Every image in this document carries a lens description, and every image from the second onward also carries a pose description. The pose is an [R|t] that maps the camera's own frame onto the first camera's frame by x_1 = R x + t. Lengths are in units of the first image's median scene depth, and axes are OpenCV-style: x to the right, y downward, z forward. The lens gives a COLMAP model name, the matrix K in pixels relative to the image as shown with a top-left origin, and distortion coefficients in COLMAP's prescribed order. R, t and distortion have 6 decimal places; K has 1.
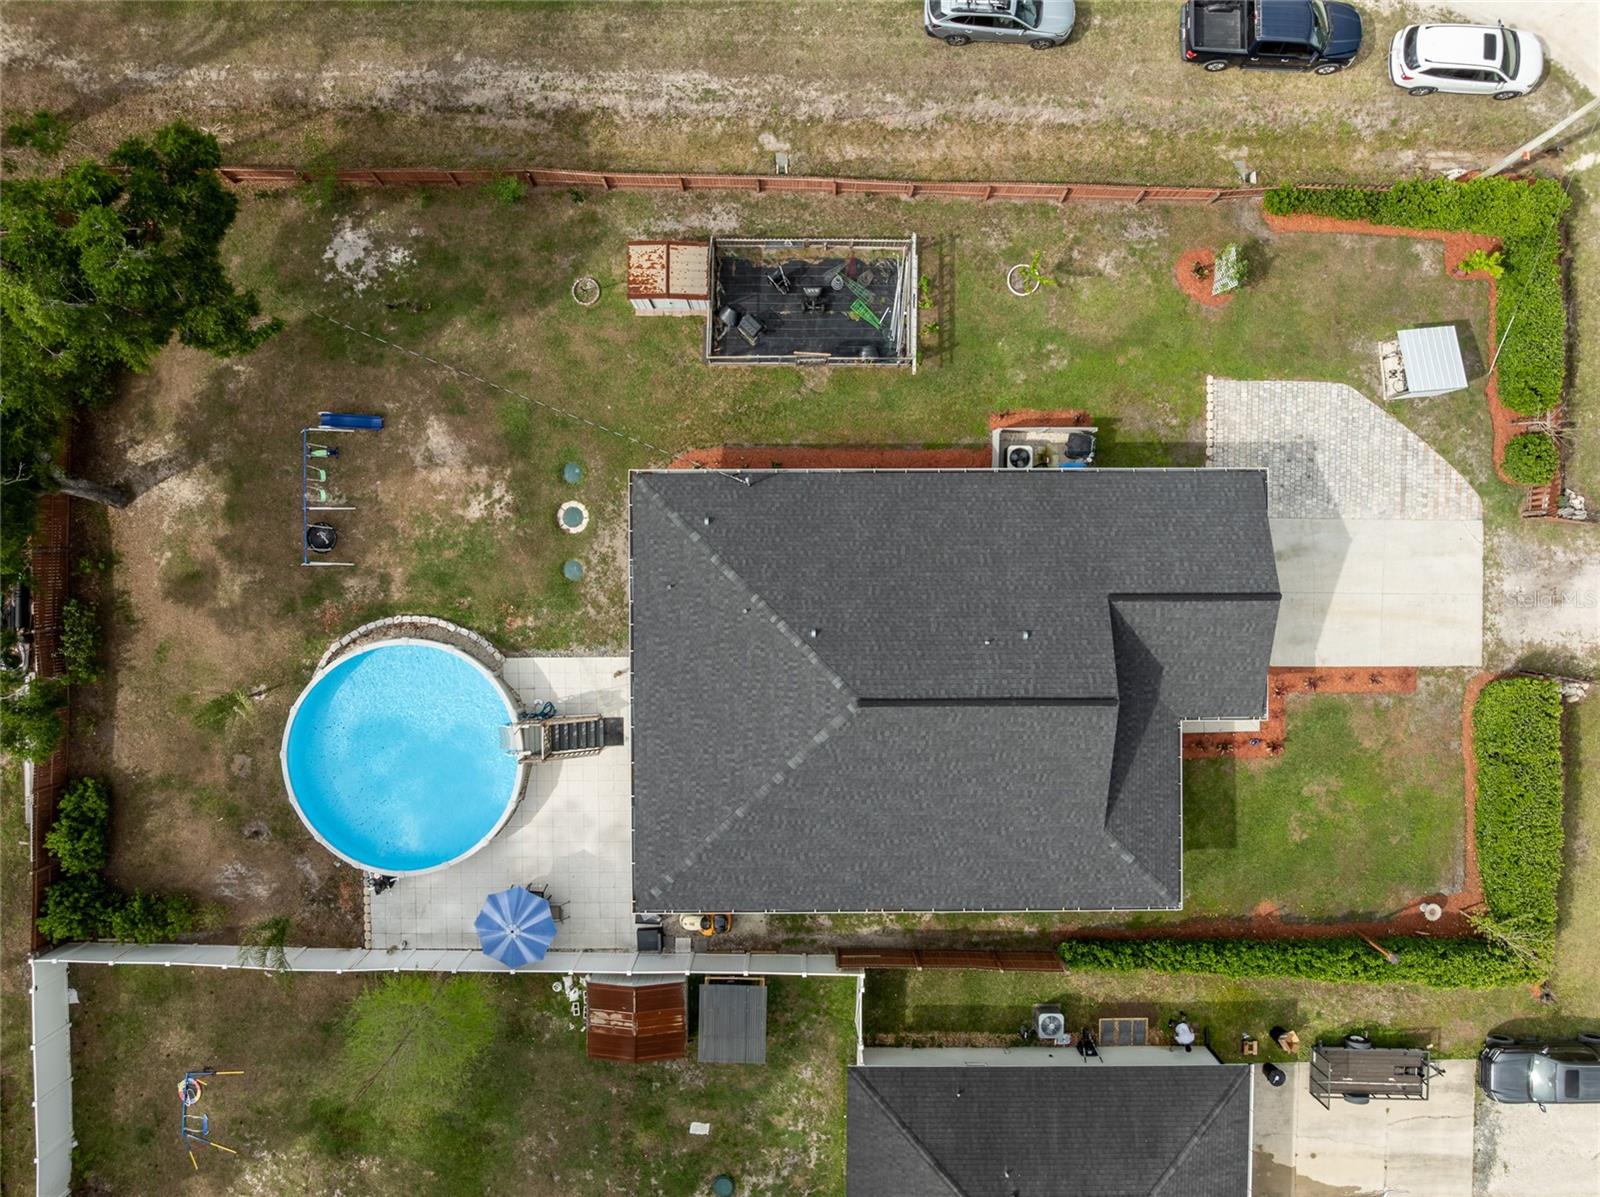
lens RADIAL K [[1222.4, 0, 803.4], [0, 1222.4, 595.8], [0, 0, 1]] dist [-0.022355, -0.006437]
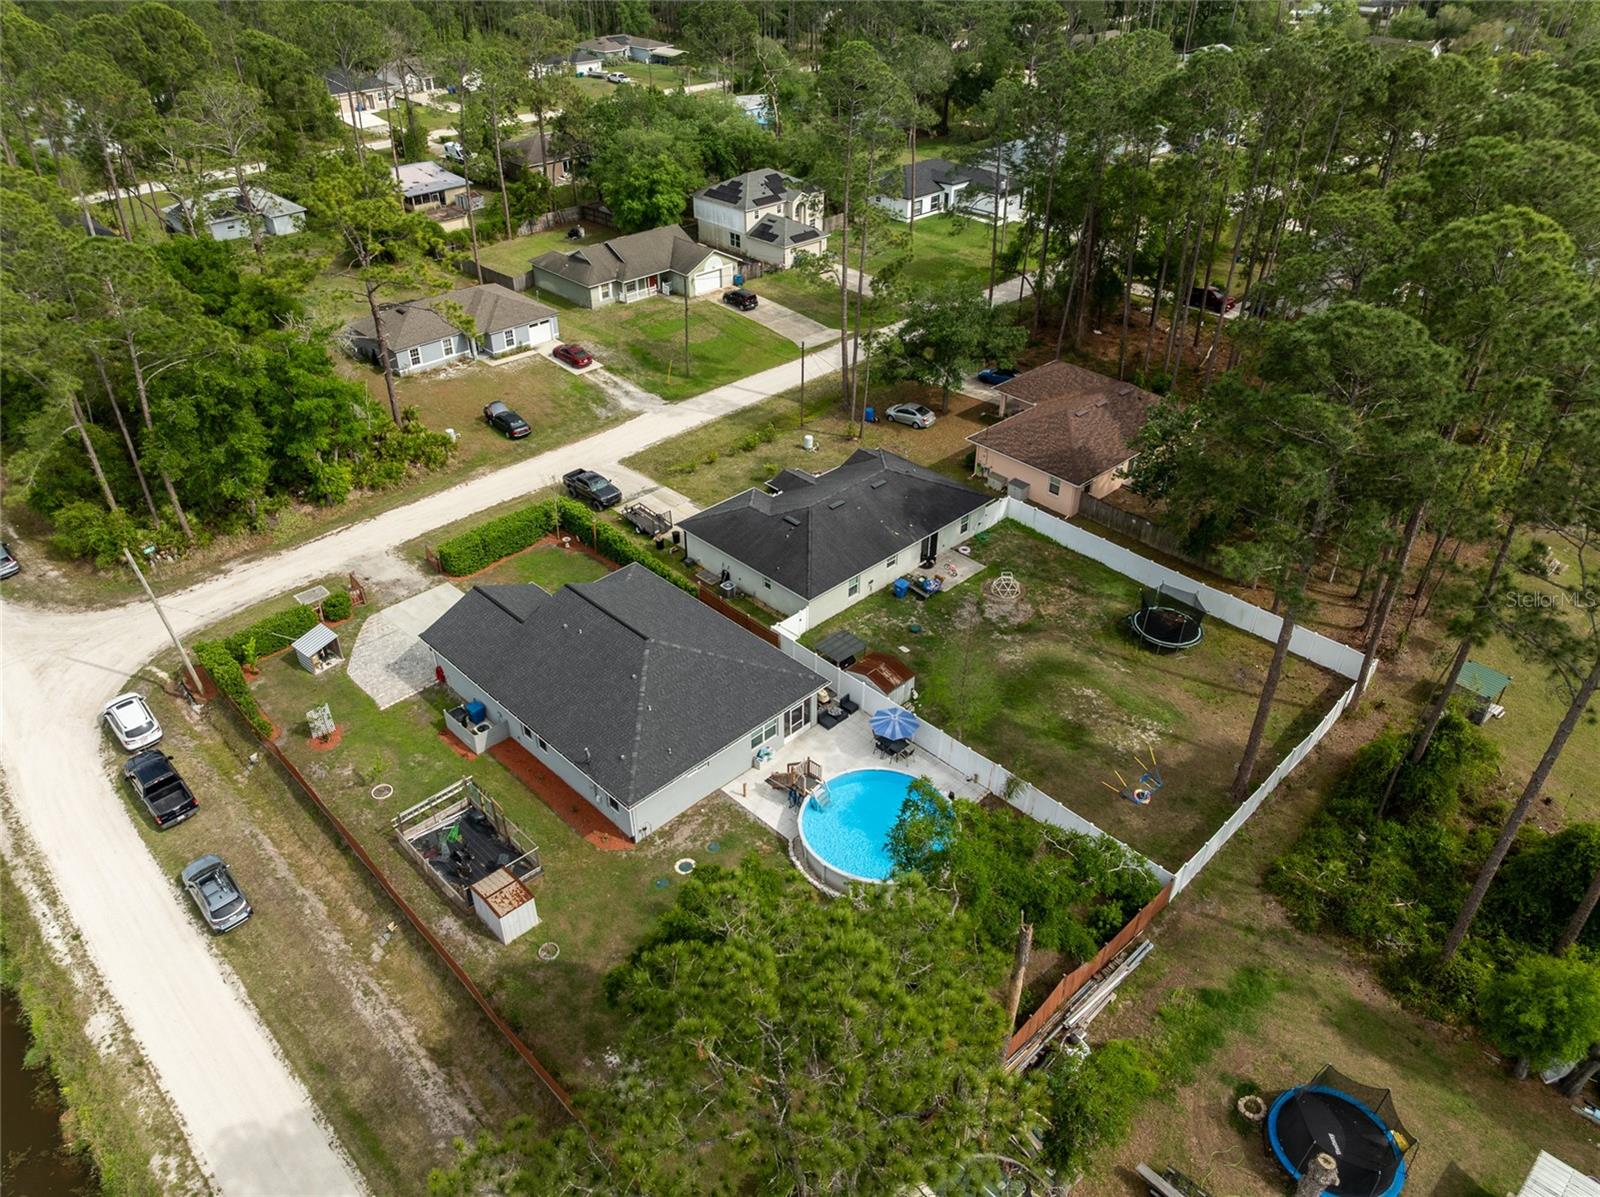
lens RADIAL K [[1127.0, 0, 804.0], [0, 1127.0, 594.7], [0, 0, 1]] dist [-0.039718, 0.005558]
pose [[-0.704682, -0.400253, 0.585850, -0.929985], [0.709418, -0.411659, 0.572069, -0.587984], [0.012199, 0.818740, 0.574035, -0.016791]]
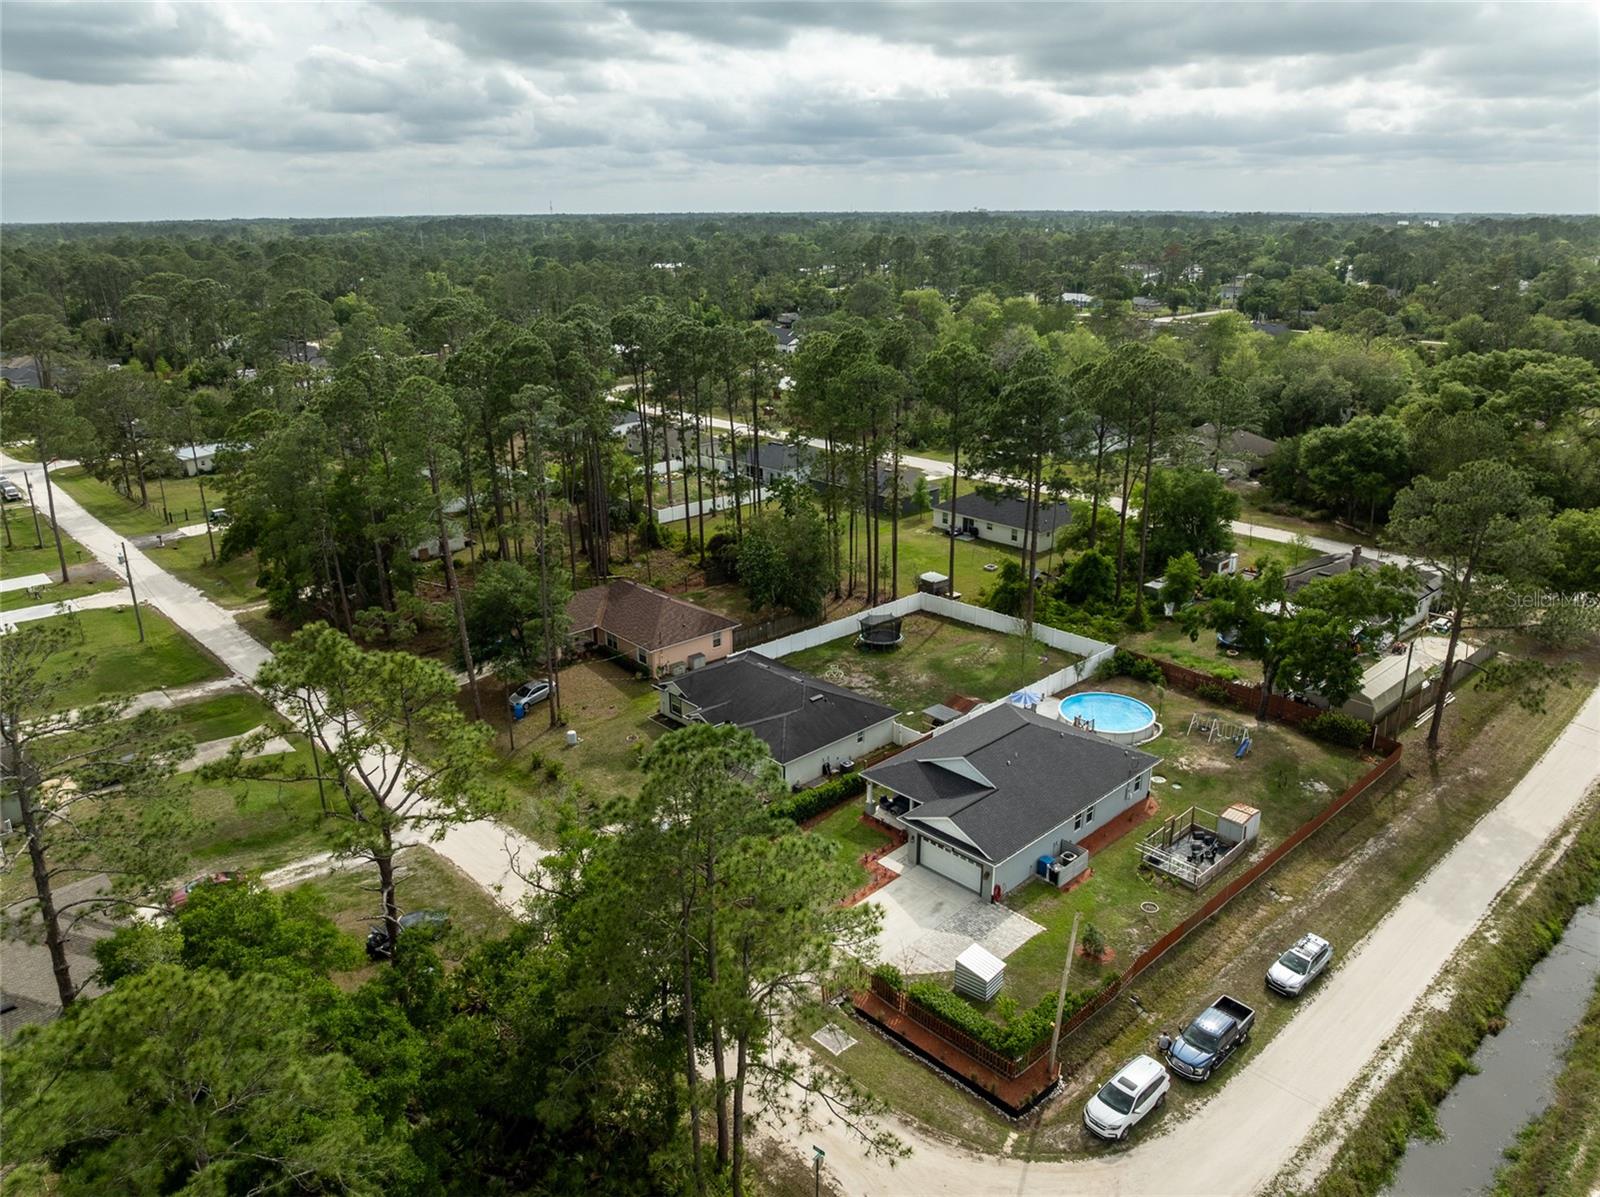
lens RADIAL K [[1127.0, 0, 809.0], [0, 1127.0, 596.4], [0, 0, 1]] dist [-0.039718, 0.005558]
pose [[-0.719456, 0.227797, -0.656118, 1.528252], [-0.694406, -0.254299, 0.673151, -0.908894], [-0.013508, 0.939915, 0.341140, -0.000219]]
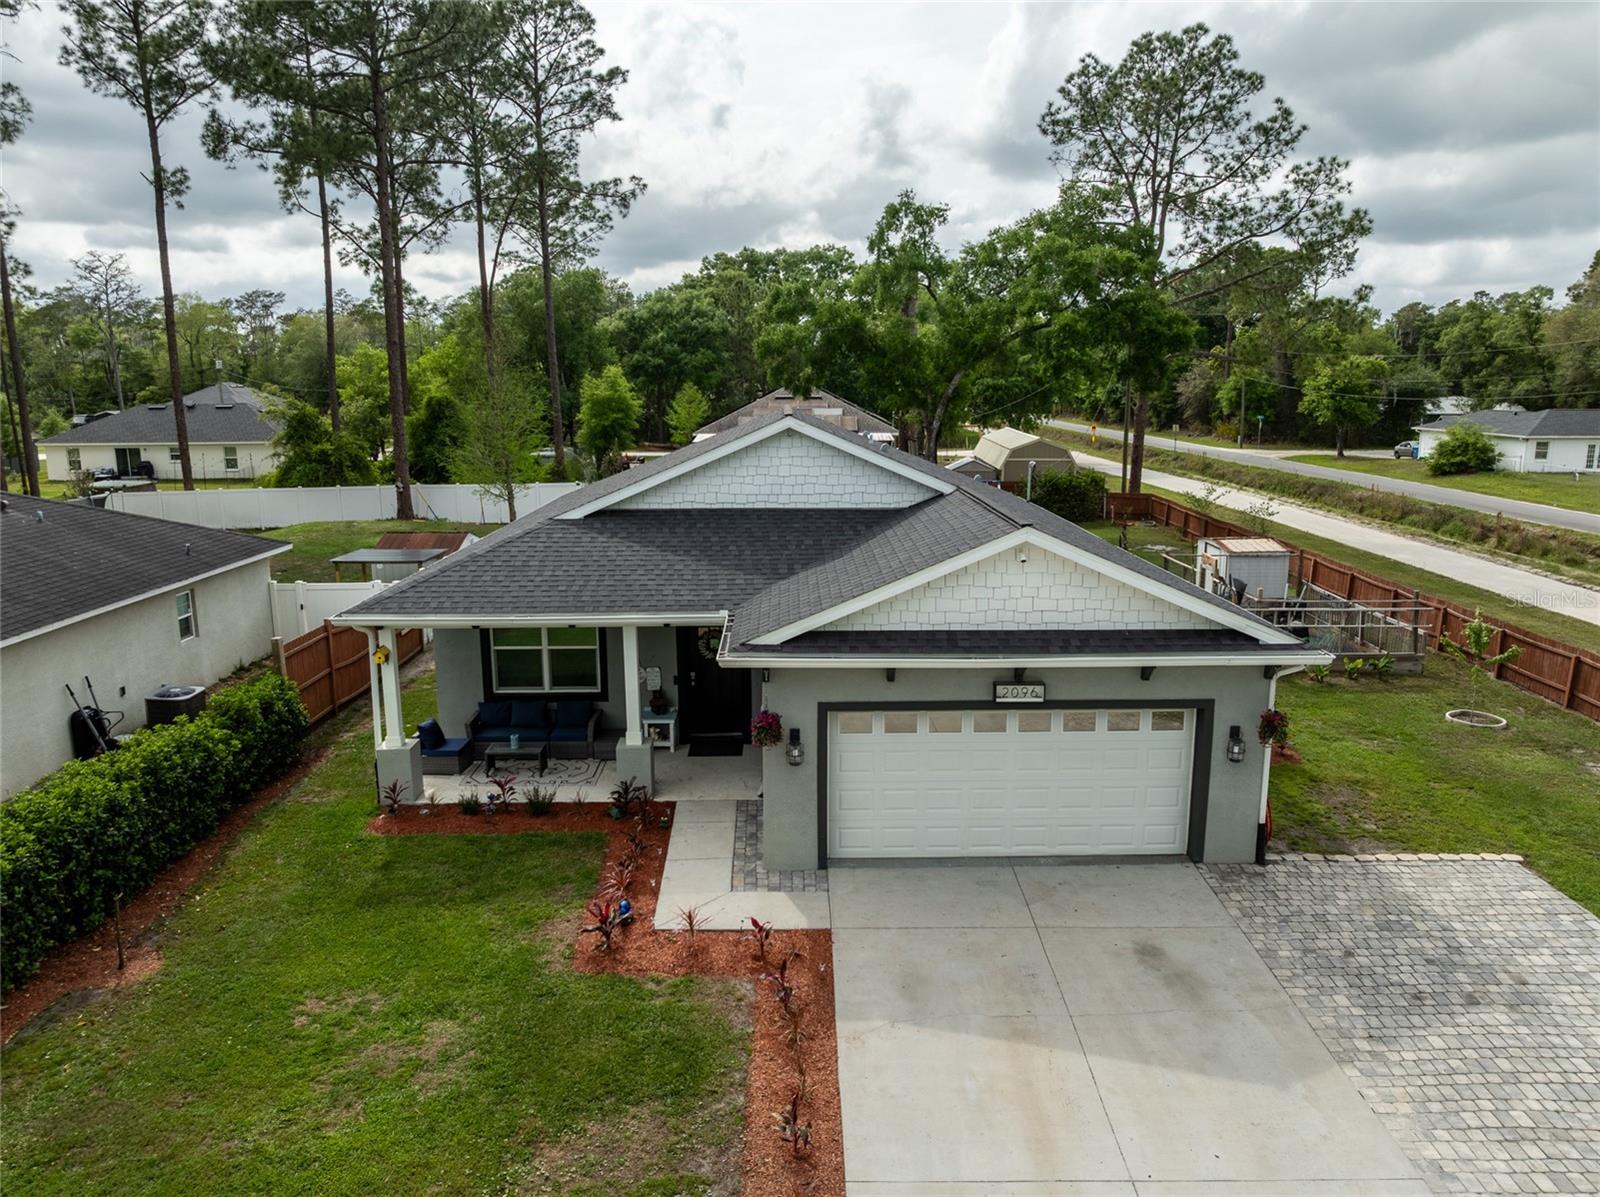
lens RADIAL K [[1127.0, 0, 796.5], [0, 1127.0, 592.0], [0, 0, 1]] dist [-0.039718, 0.005558]
pose [[0.006072, 0.187914, -0.982167, 0.686469], [-0.999817, -0.016680, -0.009372, 0.073093], [-0.018144, 0.982044, 0.187778, 0.841114]]
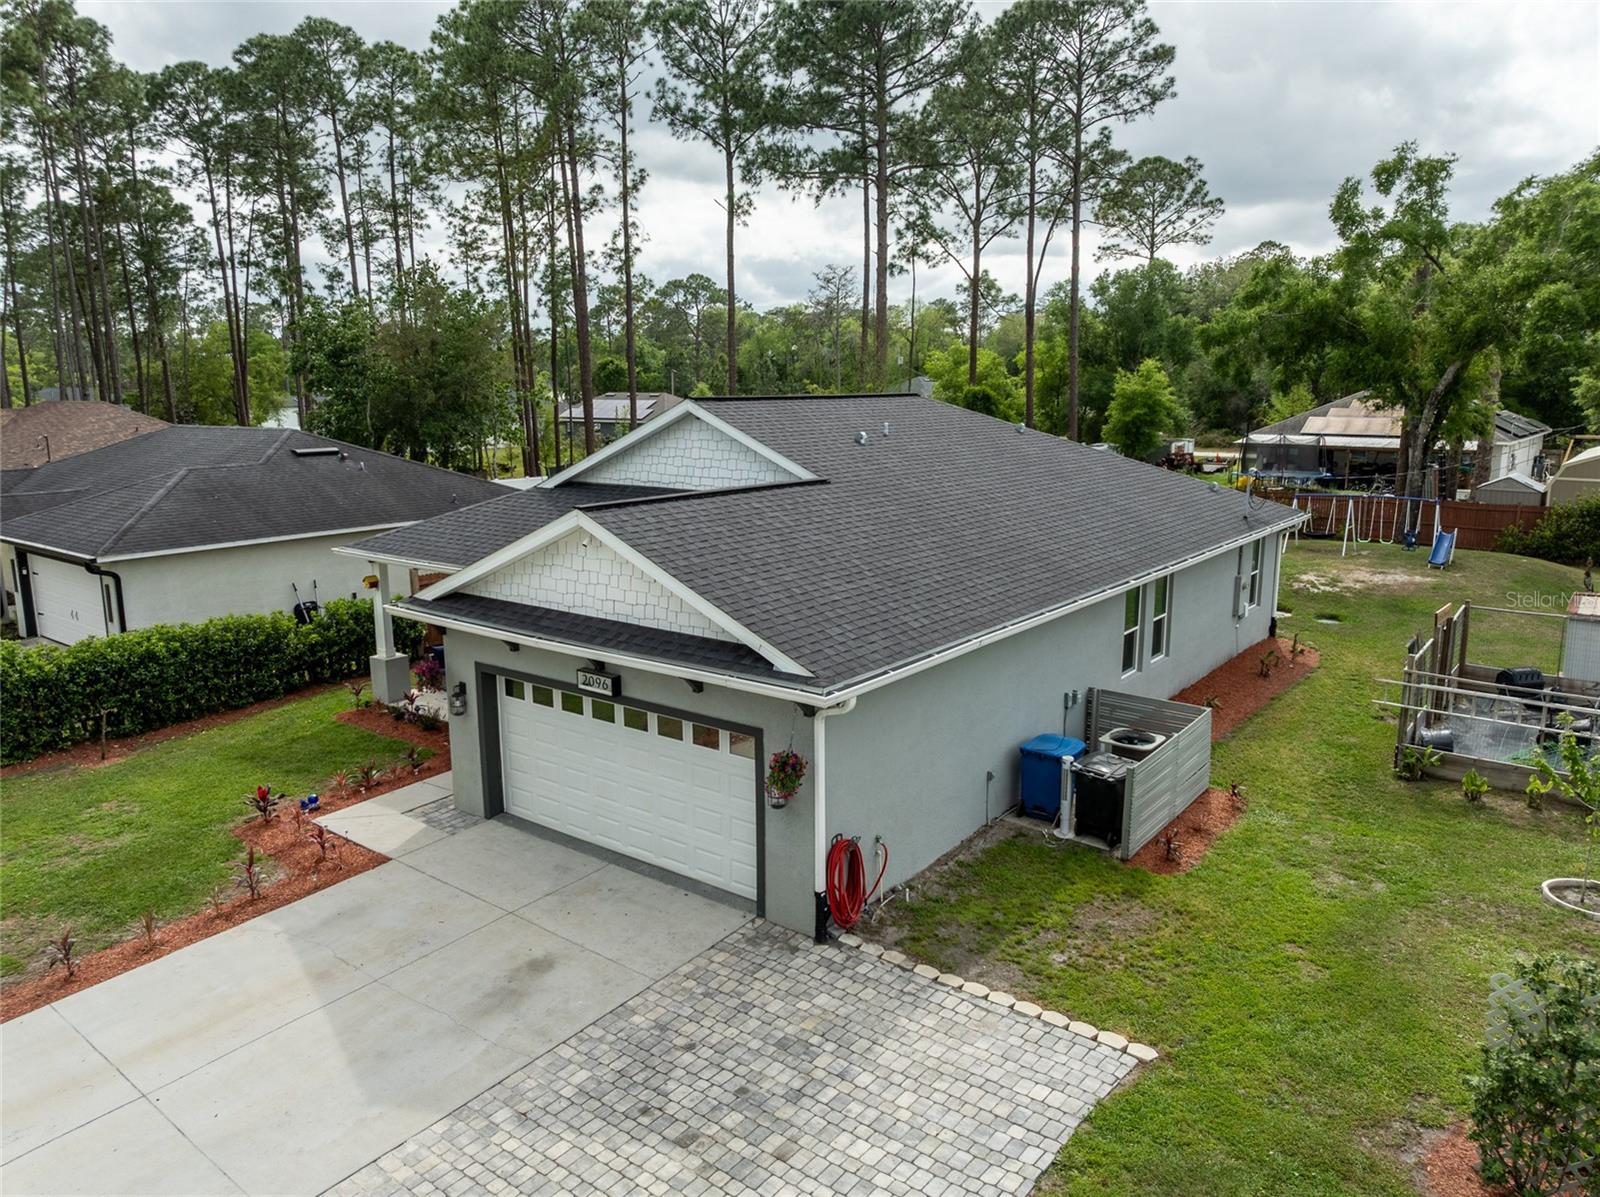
lens RADIAL K [[1127.0, 0, 798.5], [0, 1127.0, 588.3], [0, 0, 1]] dist [-0.039718, 0.005558]
pose [[-0.611631, 0.148292, -0.777121, 0.567332], [-0.791040, -0.130521, 0.597679, -0.254770], [-0.012800, 0.980293, 0.197136, 0.841252]]
